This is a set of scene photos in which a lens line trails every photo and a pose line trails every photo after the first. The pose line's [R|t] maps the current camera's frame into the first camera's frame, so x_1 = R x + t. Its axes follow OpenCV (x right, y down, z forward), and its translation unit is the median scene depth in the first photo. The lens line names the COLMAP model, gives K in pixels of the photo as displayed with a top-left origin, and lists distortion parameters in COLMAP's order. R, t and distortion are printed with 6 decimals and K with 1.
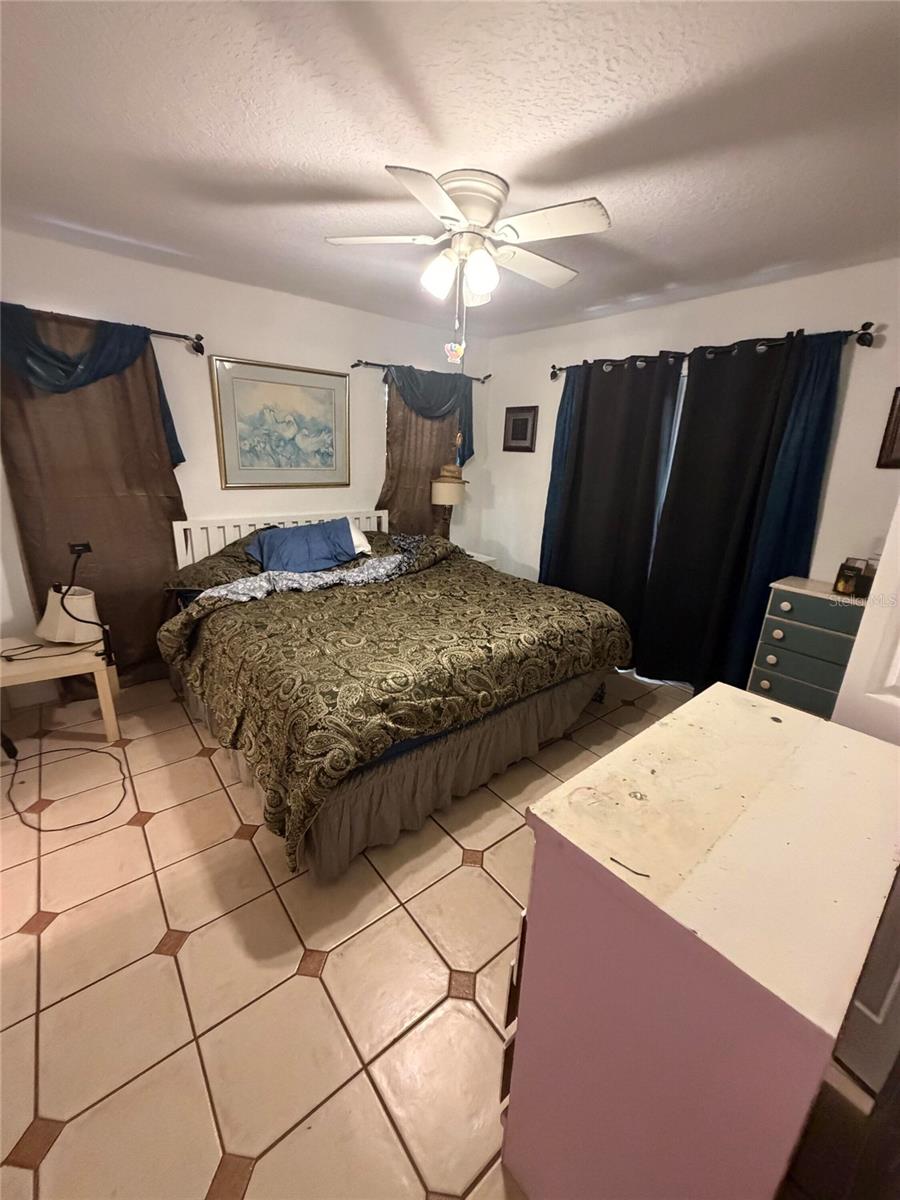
lens RADIAL K [[478.8, 0, 453.0], [0, 478.8, 597.3], [0, 0, 1]] dist [0.001058, 0.000179]
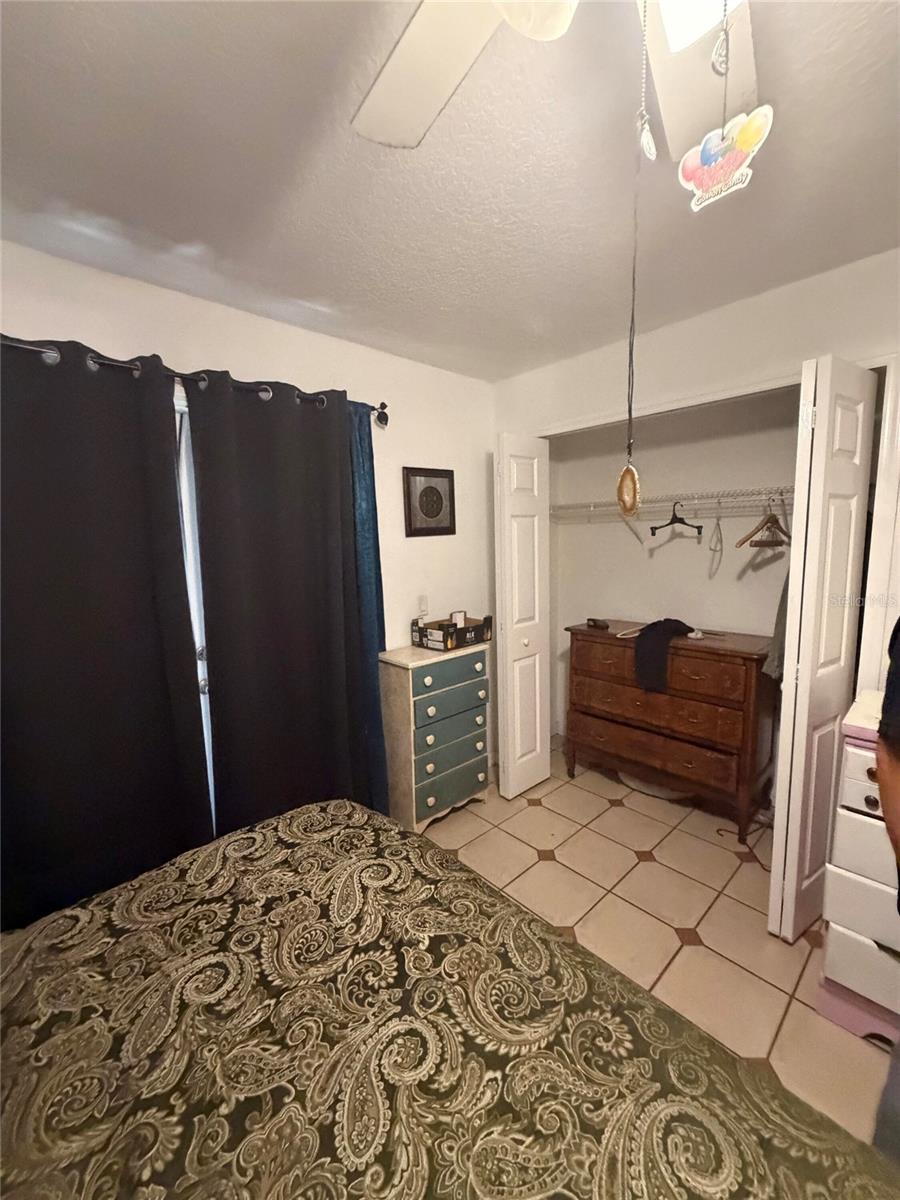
lens RADIAL K [[478.8, 0, 453.0], [0, 478.8, 597.3], [0, 0, 1]] dist [0.001058, 0.000179]
pose [[-0.061138, -0.167122, 0.984039, -0.164099], [0.308521, 0.934440, 0.177867, -0.222428], [-0.949251, 0.314471, -0.005569, 0.695131]]
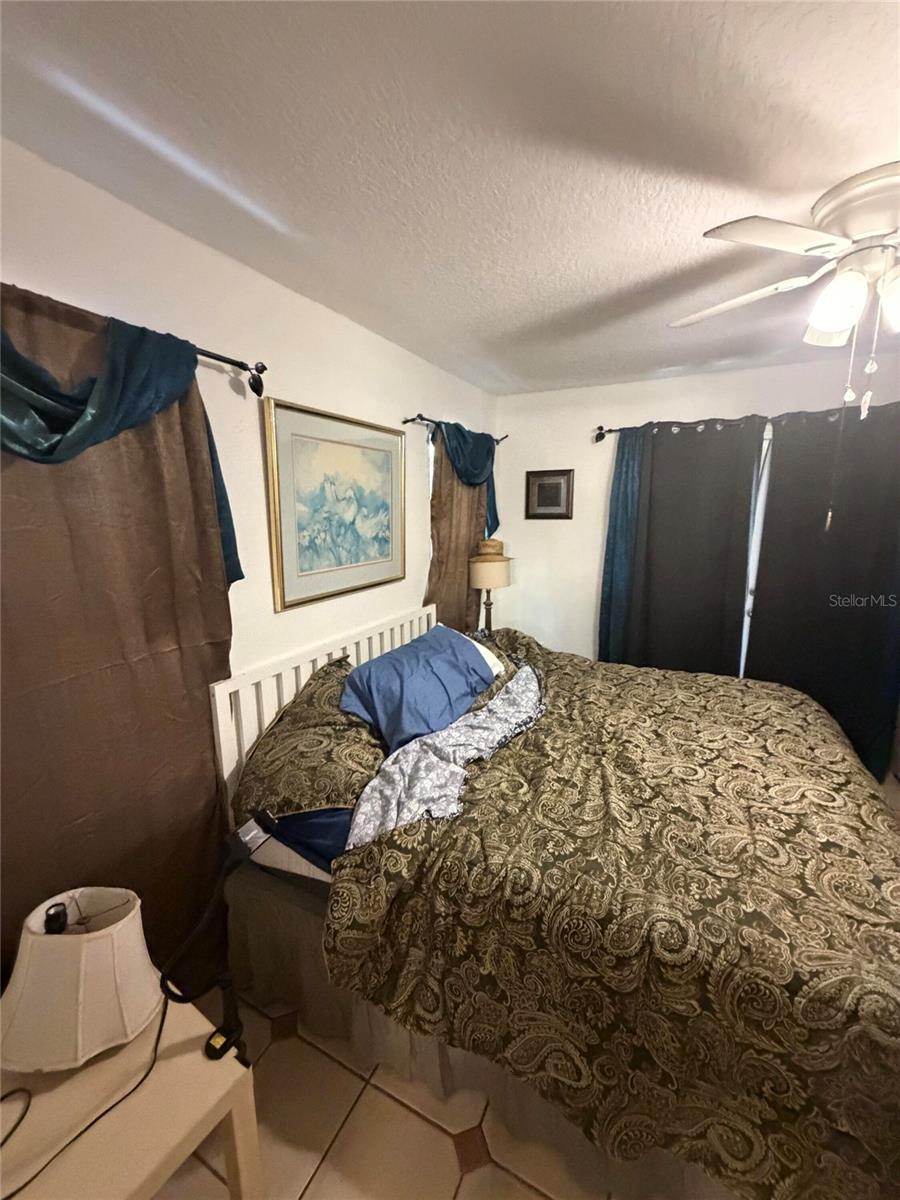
lens RADIAL K [[478.8, 0, 453.0], [0, 478.8, 597.3], [0, 0, 1]] dist [0.001058, 0.000179]
pose [[0.908857, -0.120248, 0.399399, -0.504913], [0.162866, 0.983839, -0.074404, -0.159825], [-0.383997, 0.132671, 0.913753, 0.357037]]
